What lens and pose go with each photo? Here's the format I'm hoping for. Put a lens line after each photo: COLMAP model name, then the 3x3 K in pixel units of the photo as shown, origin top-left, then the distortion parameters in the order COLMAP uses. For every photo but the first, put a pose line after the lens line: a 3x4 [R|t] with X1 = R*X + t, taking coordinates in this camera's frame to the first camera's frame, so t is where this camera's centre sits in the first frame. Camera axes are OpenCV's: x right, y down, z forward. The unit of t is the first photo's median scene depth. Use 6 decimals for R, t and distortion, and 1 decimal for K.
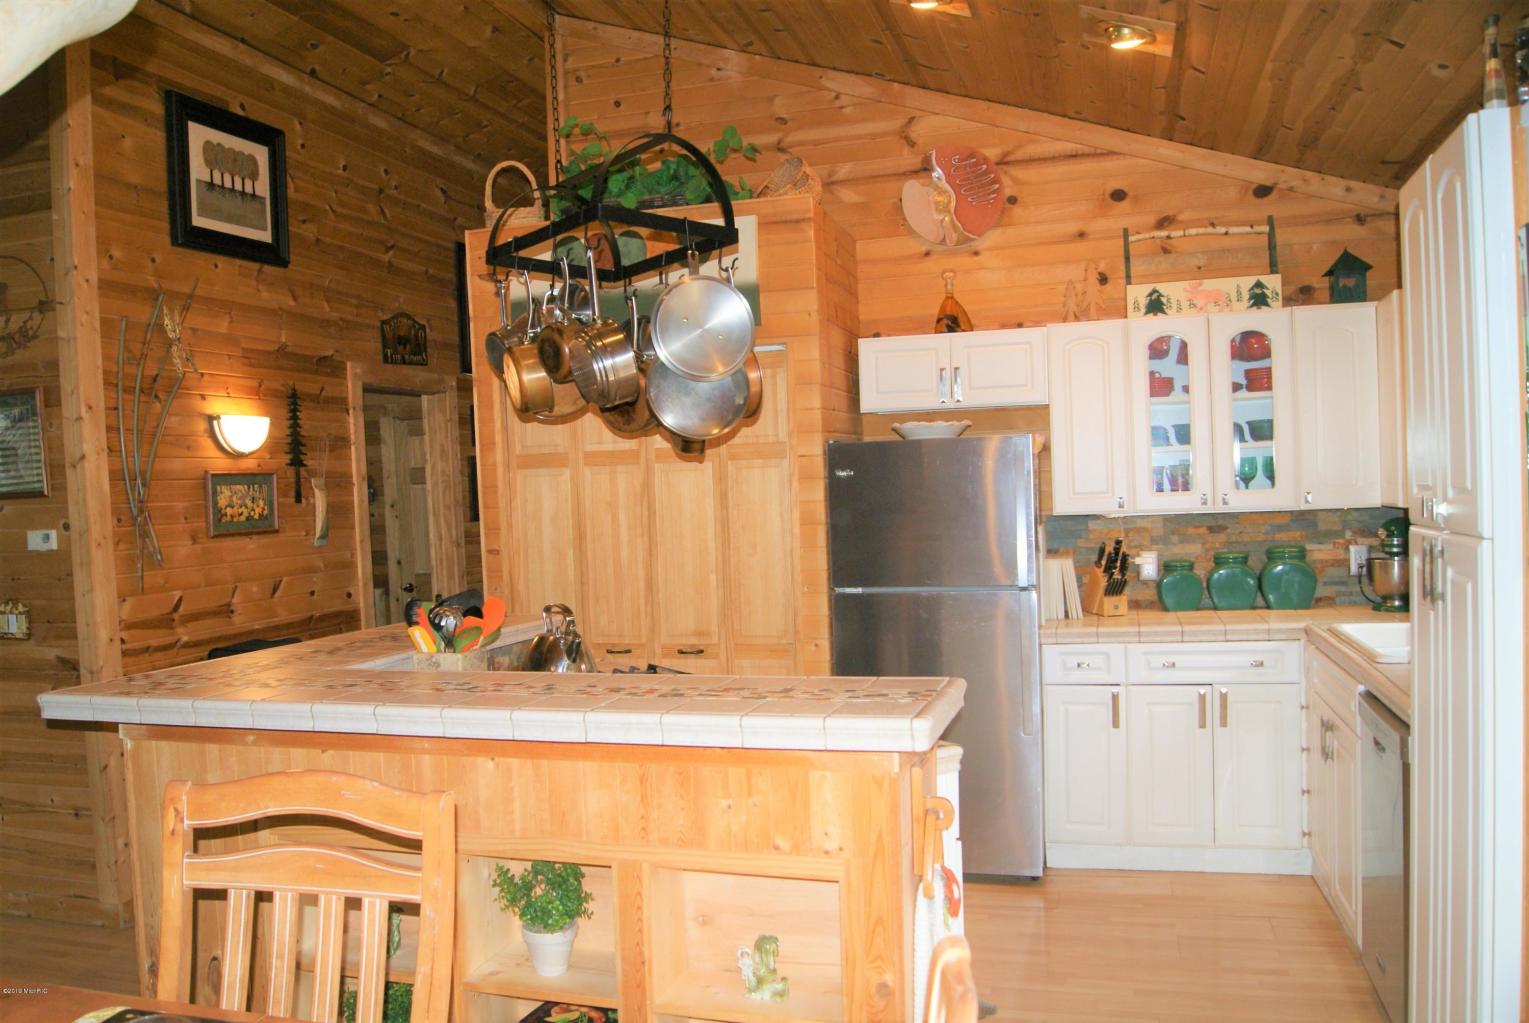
lens RADIAL K [[1200.9, 0, 760.0], [0, 1200.9, 519.3], [0, 0, 1]] dist [-0.075858, 0.006388]
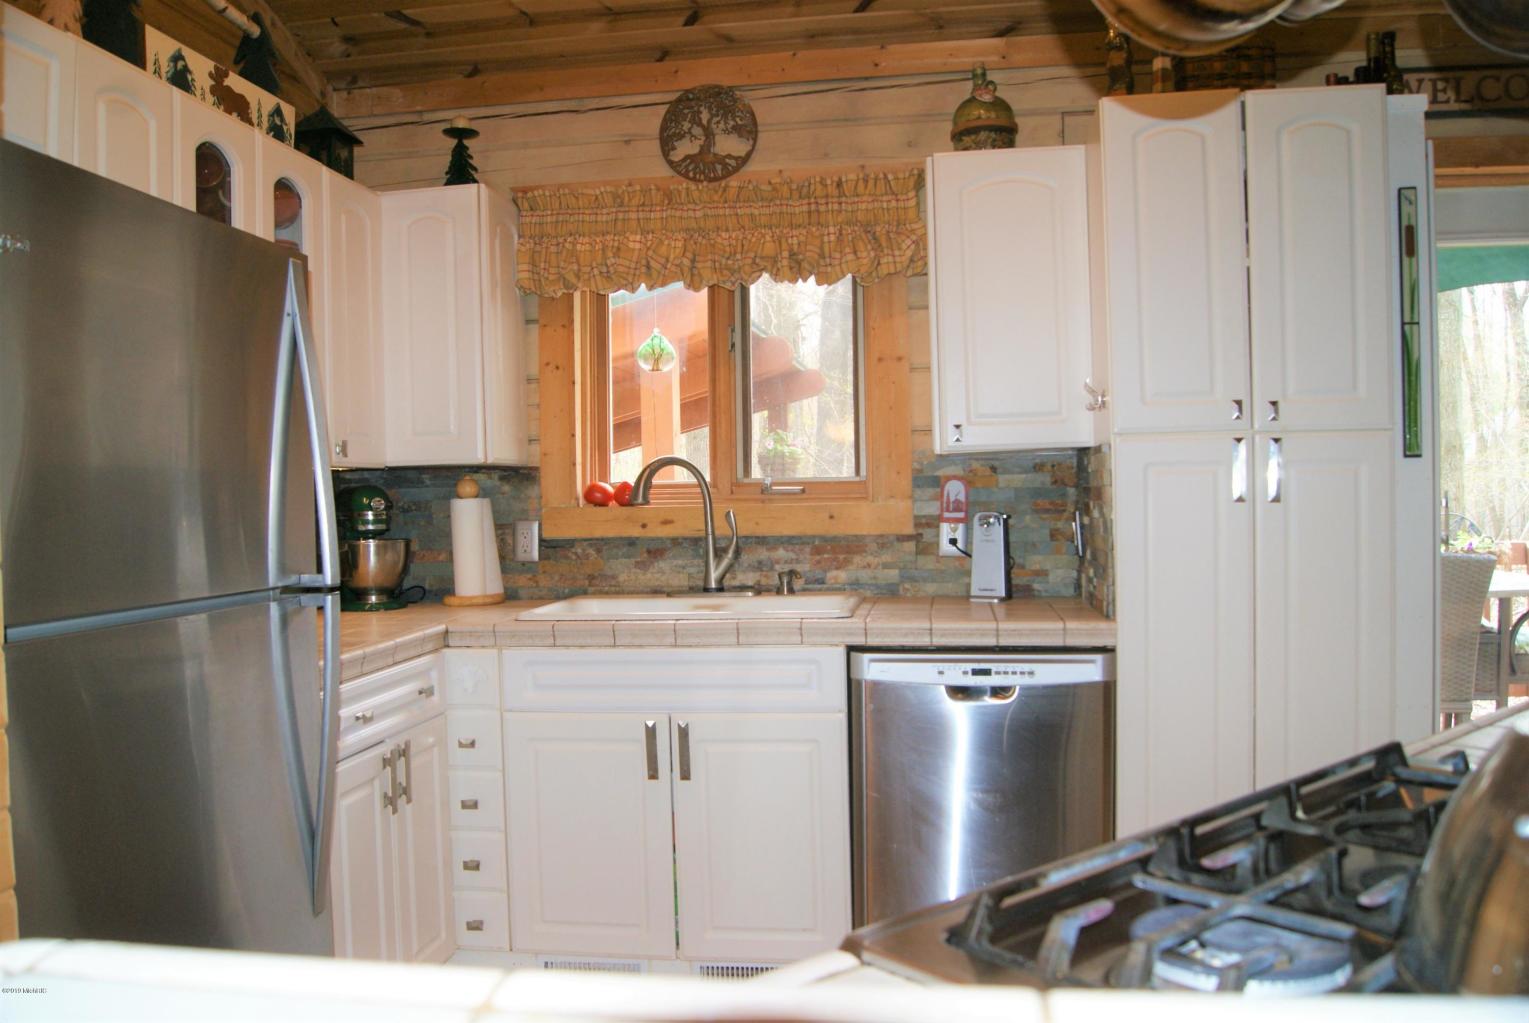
lens RADIAL K [[1200.9, 0, 760.8], [0, 1200.9, 507.0], [0, 0, 1]] dist [-0.075858, 0.006388]
pose [[-0.127299, 0.029060, 0.991439, -0.228023], [0.054502, 0.998265, -0.022262, 0.041270], [-0.990366, 0.051202, -0.128662, 0.819763]]
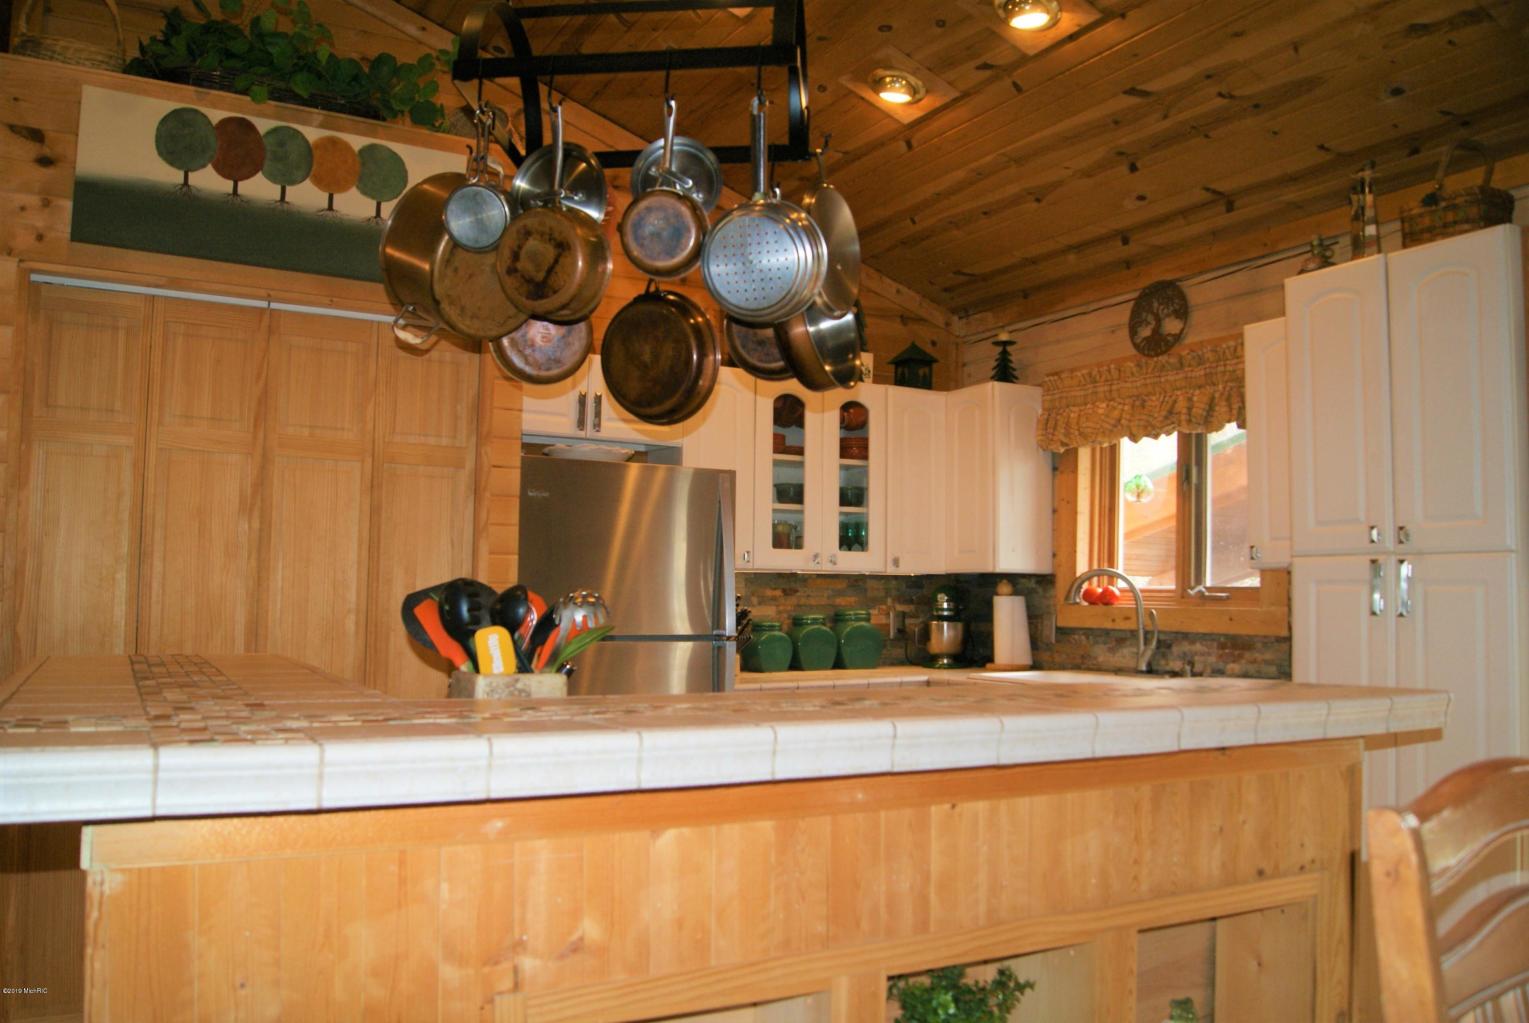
lens RADIAL K [[1200.9, 0, 765.3], [0, 1200.9, 512.2], [0, 0, 1]] dist [-0.075858, 0.006388]
pose [[0.690015, 0.095154, 0.717513, -0.387563], [-0.016982, 0.993176, -0.115380, 0.062057], [-0.723596, 0.067429, 0.686922, 0.322514]]
